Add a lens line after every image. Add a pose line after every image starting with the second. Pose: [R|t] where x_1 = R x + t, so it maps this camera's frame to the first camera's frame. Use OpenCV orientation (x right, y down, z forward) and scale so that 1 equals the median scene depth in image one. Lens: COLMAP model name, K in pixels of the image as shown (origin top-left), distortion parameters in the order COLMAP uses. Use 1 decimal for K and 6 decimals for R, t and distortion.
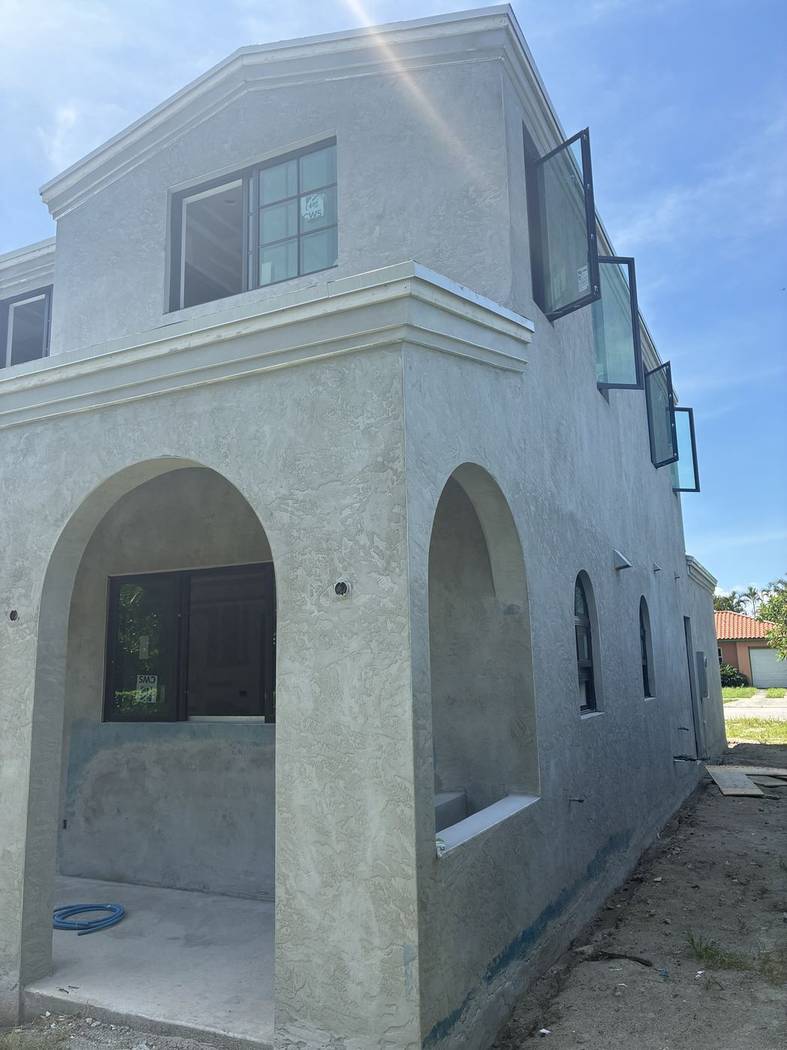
lens RADIAL K [[794.0, 0, 394.5], [0, 794.0, 521.1], [0, 0, 1]] dist [0.058454, -0.082012]
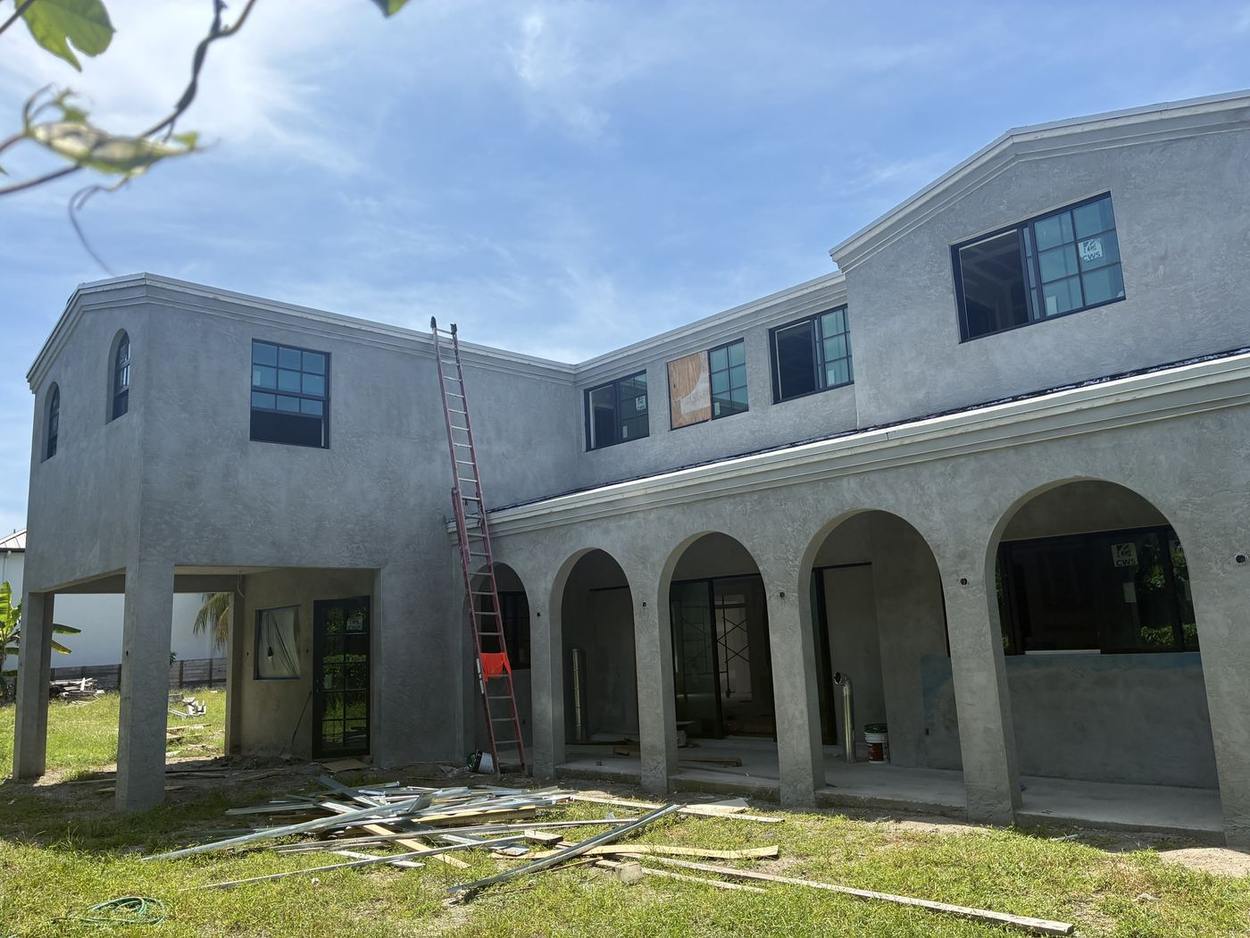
lens RADIAL K [[945.2, 0, 623.4], [0, 945.2, 465.0], [0, 0, 1]] dist [0.058454, -0.082012]
pose [[0.941886, -0.079349, -0.326427, -0.369791], [0.084460, 0.996426, 0.001490, -0.131033], [0.325142, -0.028974, 0.945221, -0.754389]]
